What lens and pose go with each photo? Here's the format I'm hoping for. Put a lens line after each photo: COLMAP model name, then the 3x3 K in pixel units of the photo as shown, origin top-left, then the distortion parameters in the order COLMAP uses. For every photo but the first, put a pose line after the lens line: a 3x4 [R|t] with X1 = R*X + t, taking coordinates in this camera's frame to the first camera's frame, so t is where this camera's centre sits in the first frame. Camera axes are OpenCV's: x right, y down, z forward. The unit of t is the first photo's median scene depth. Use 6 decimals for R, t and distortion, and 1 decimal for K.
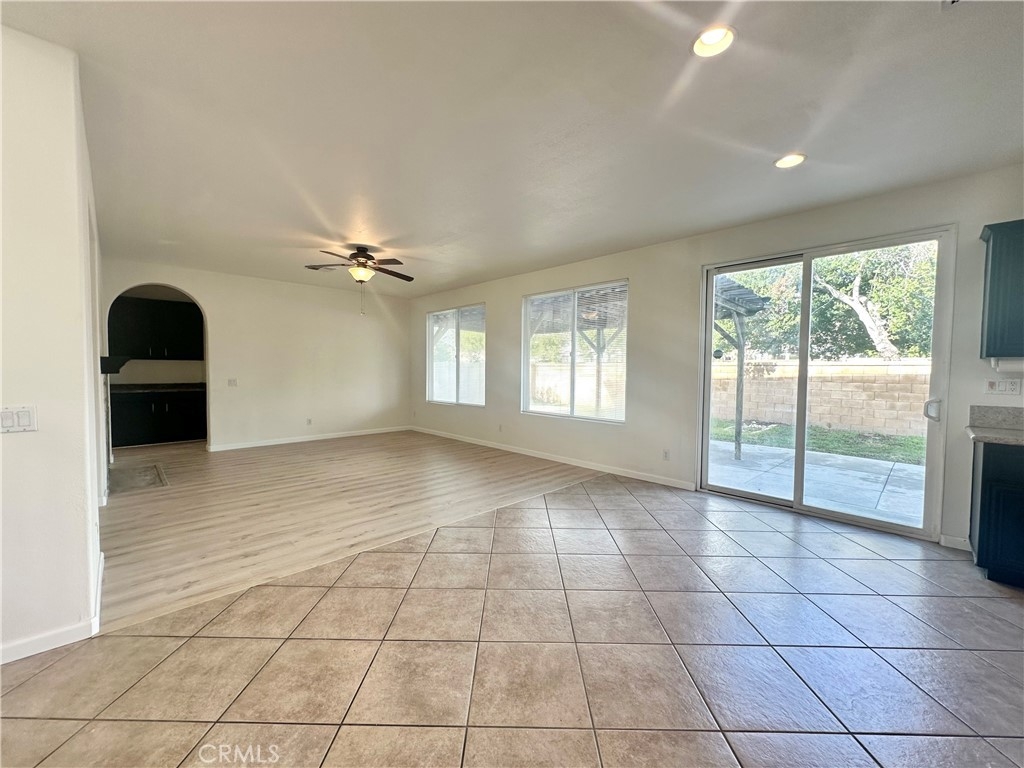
lens RADIAL K [[406.8, 0, 511.5], [0, 406.8, 385.0], [0, 0, 1]] dist [-0.000141, 0.000239]
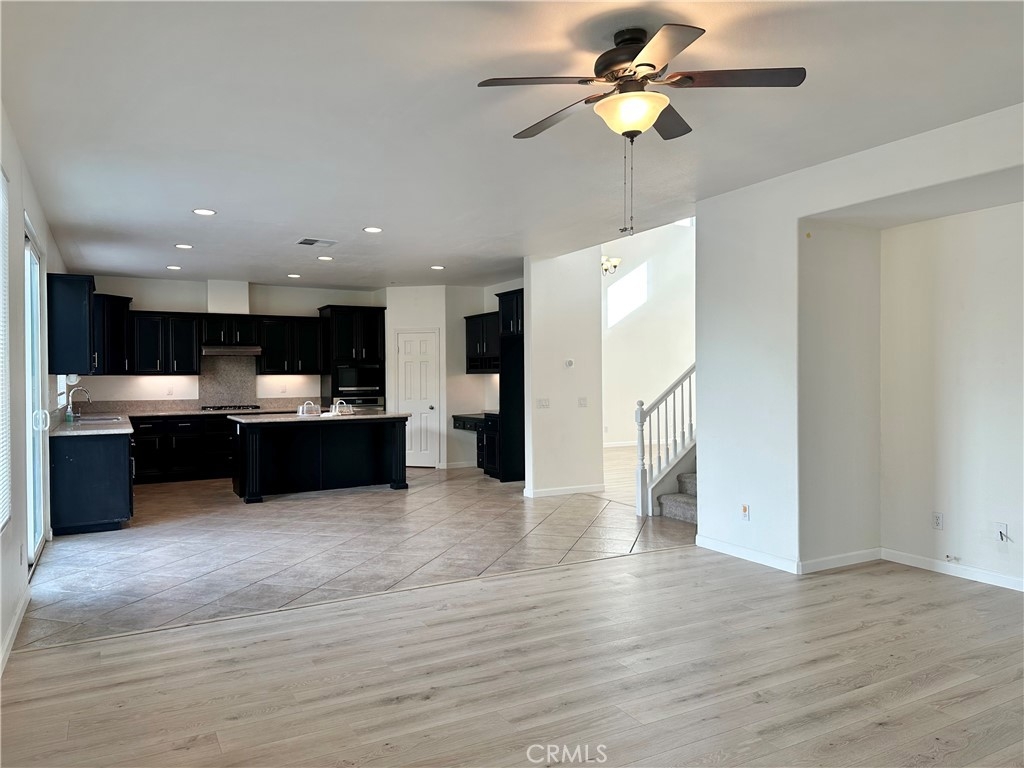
lens RADIAL K [[714.2, 0, 507.6], [0, 714.2, 383.4], [0, 0, 1]] dist [0.076945, -0.099414]
pose [[-0.964049, -0.003862, 0.265698, -0.569282], [0.009320, 0.998788, 0.048334, -0.102796], [-0.265563, 0.049073, -0.962844, 2.144239]]
